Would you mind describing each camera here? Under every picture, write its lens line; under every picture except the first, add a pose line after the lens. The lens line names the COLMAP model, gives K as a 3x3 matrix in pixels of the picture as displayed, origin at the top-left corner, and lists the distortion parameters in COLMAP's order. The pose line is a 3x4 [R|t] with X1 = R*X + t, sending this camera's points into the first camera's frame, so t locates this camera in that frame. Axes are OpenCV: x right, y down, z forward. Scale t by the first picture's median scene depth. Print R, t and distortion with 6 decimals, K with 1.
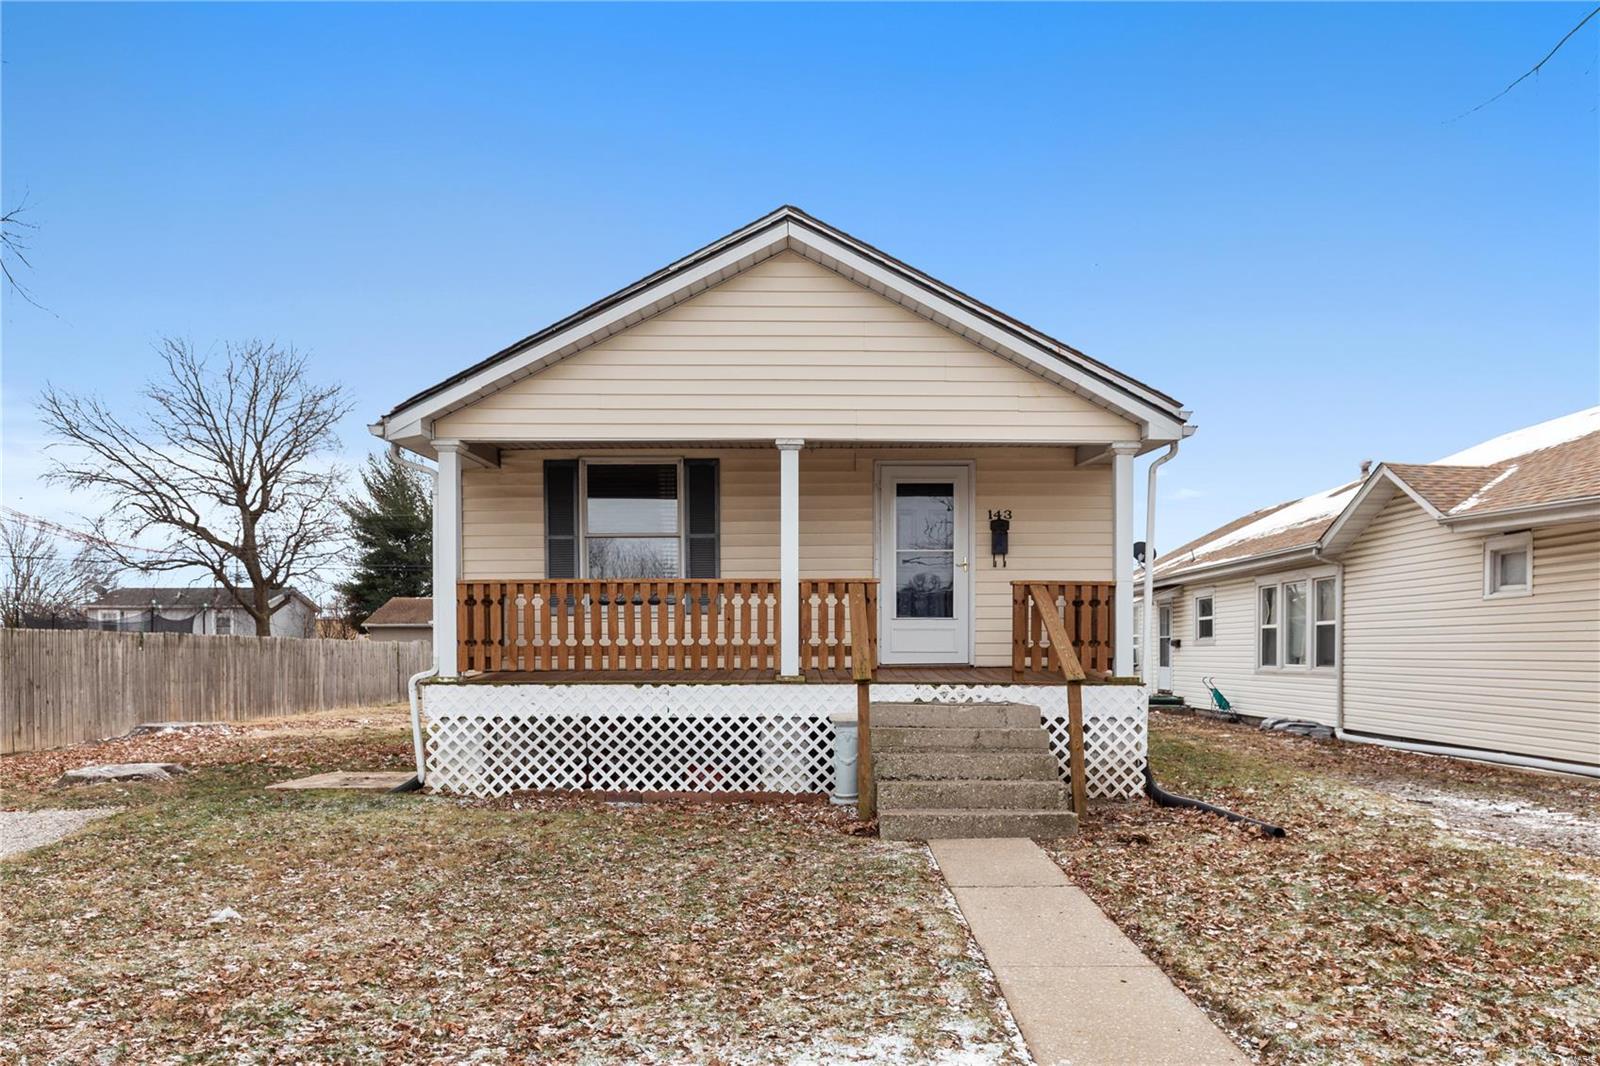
lens RADIAL K [[960.4, 0, 800.0], [0, 960.4, 533.0], [0, 0, 1]] dist [0.003343, 0.000710]
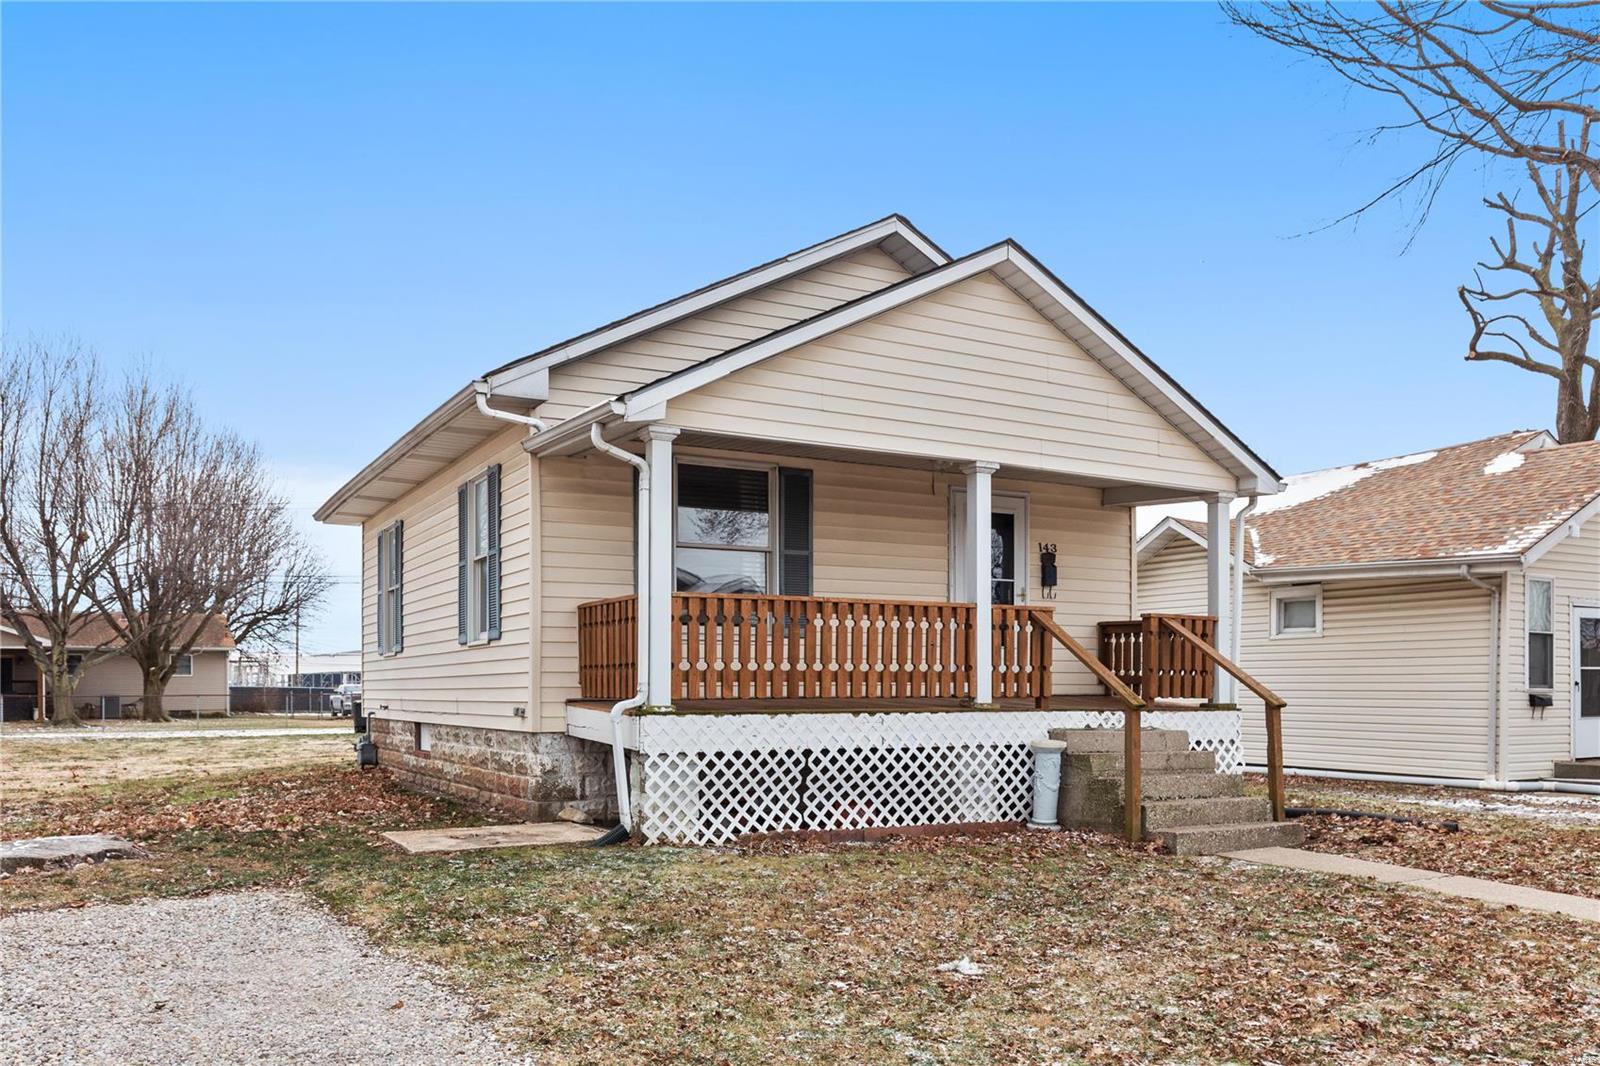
lens RADIAL K [[1069.0, 0, 800.0], [0, 1069.0, 533.0], [0, 0, 1]] dist [0.005180, 0.001584]
pose [[0.901938, 0.063954, 0.427104, -0.658812], [-0.056023, 0.997944, -0.031123, 0.019724], [-0.428217, 0.004143, 0.903667, 0.092617]]
